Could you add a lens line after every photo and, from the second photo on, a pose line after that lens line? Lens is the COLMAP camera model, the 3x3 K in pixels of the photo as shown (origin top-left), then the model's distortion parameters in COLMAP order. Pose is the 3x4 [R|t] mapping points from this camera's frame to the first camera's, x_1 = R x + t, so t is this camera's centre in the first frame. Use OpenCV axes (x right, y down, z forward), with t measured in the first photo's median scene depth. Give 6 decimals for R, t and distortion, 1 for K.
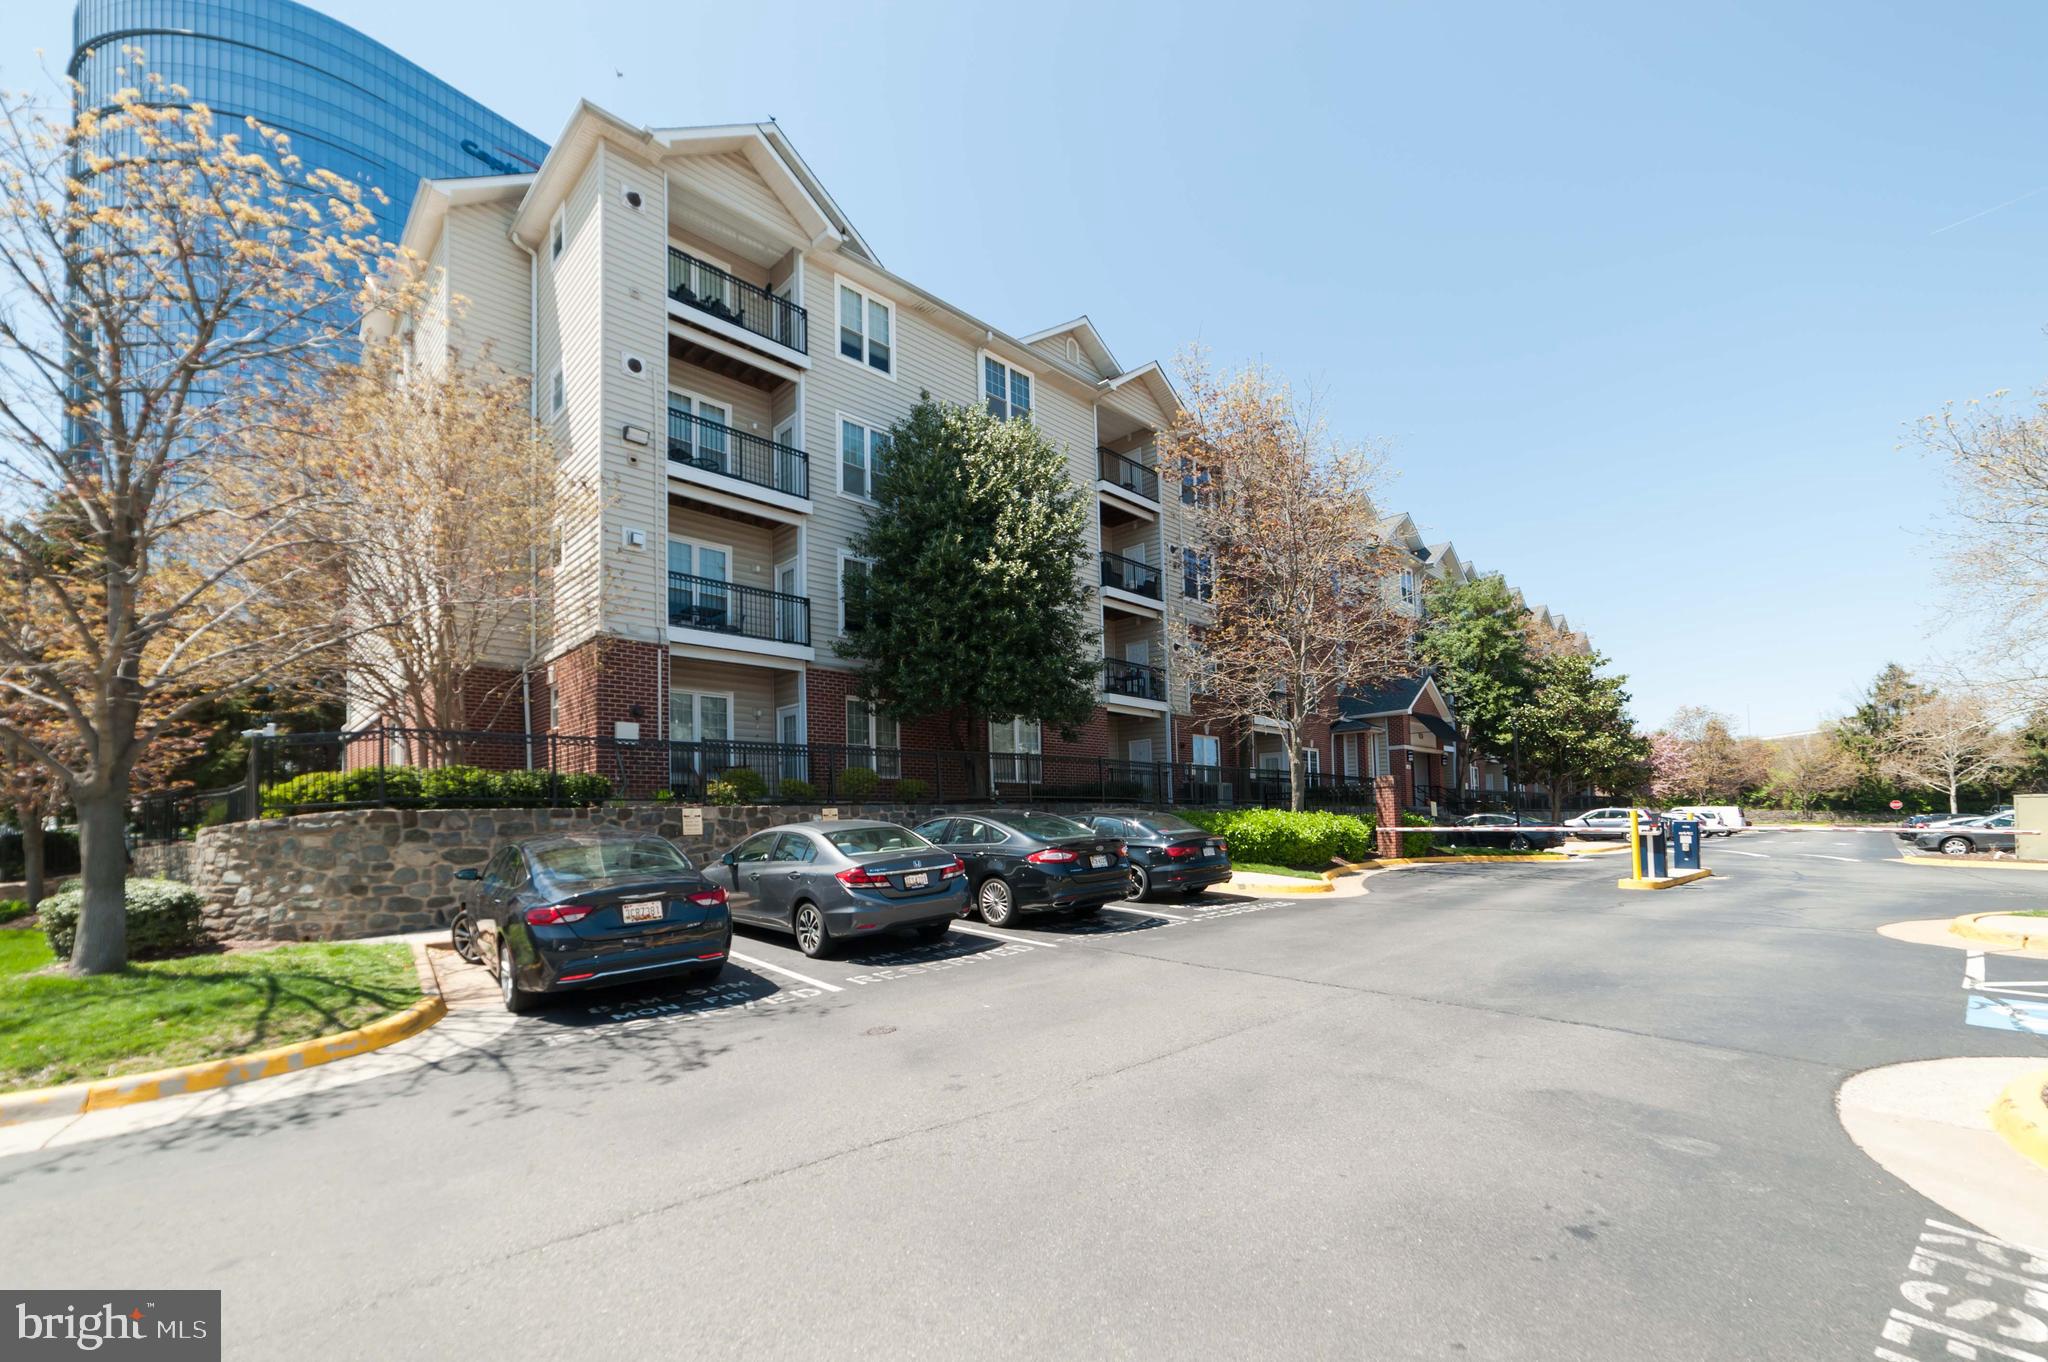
lens RADIAL K [[870.0, 0, 1046.1], [0, 870.0, 771.9], [0, 0, 1]] dist [-0.023082, -0.000063]
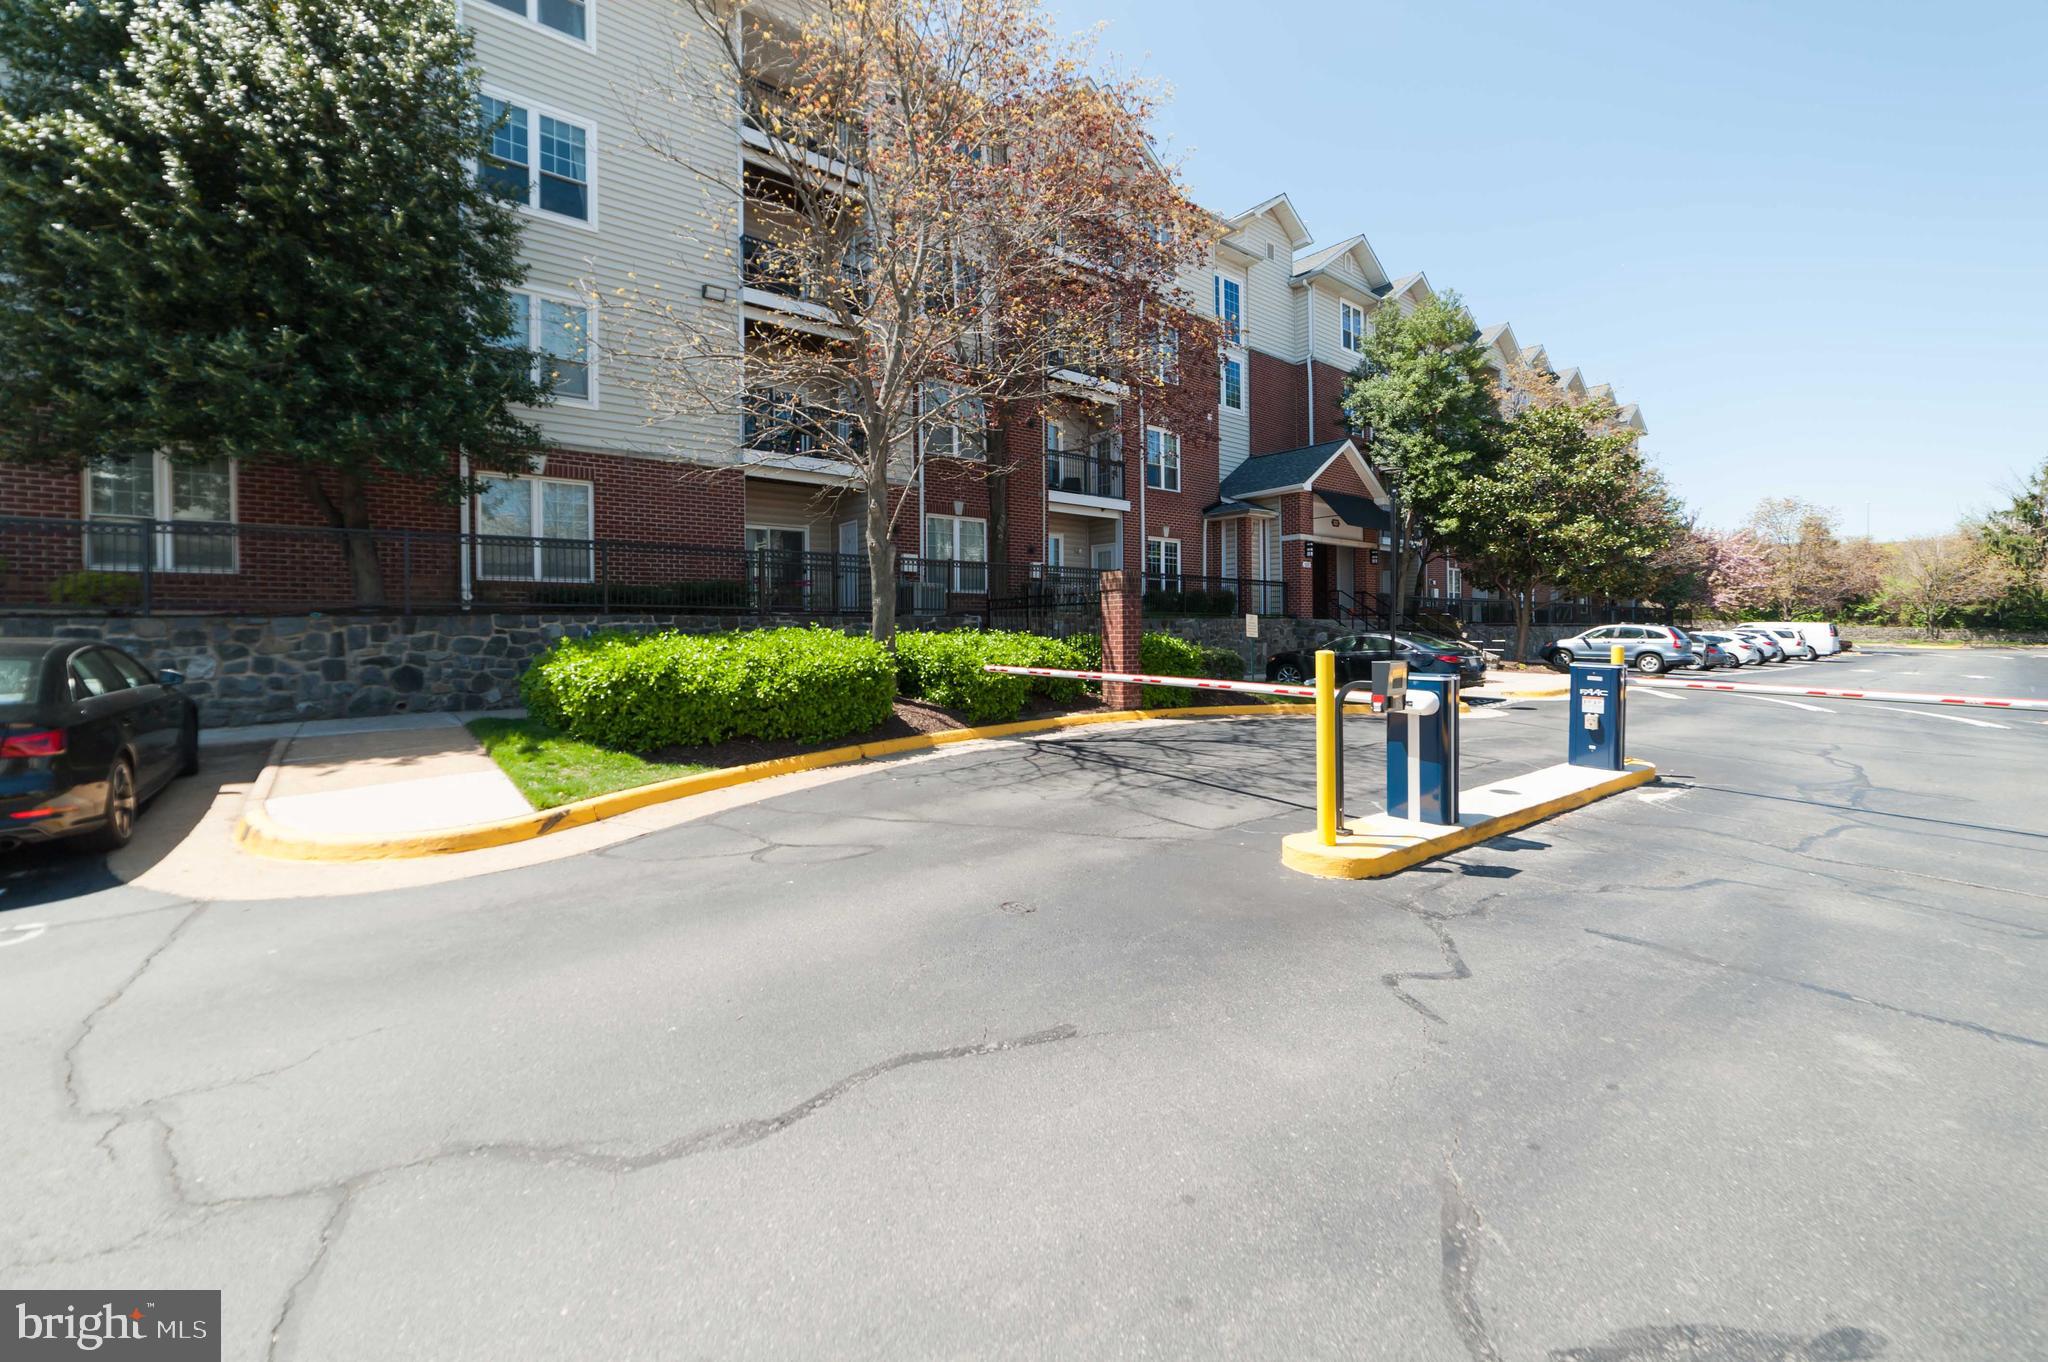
lens RADIAL K [[815.3, 0, 1046.6], [0, 815.3, 627.8], [0, 0, 1]] dist [-0.014168, 0.003248]
pose [[0.993883, 0.012836, -0.109686, 0.266100], [-0.006072, 0.998071, 0.061786, 0.005834], [0.110267, -0.060742, 0.992044, 0.284744]]
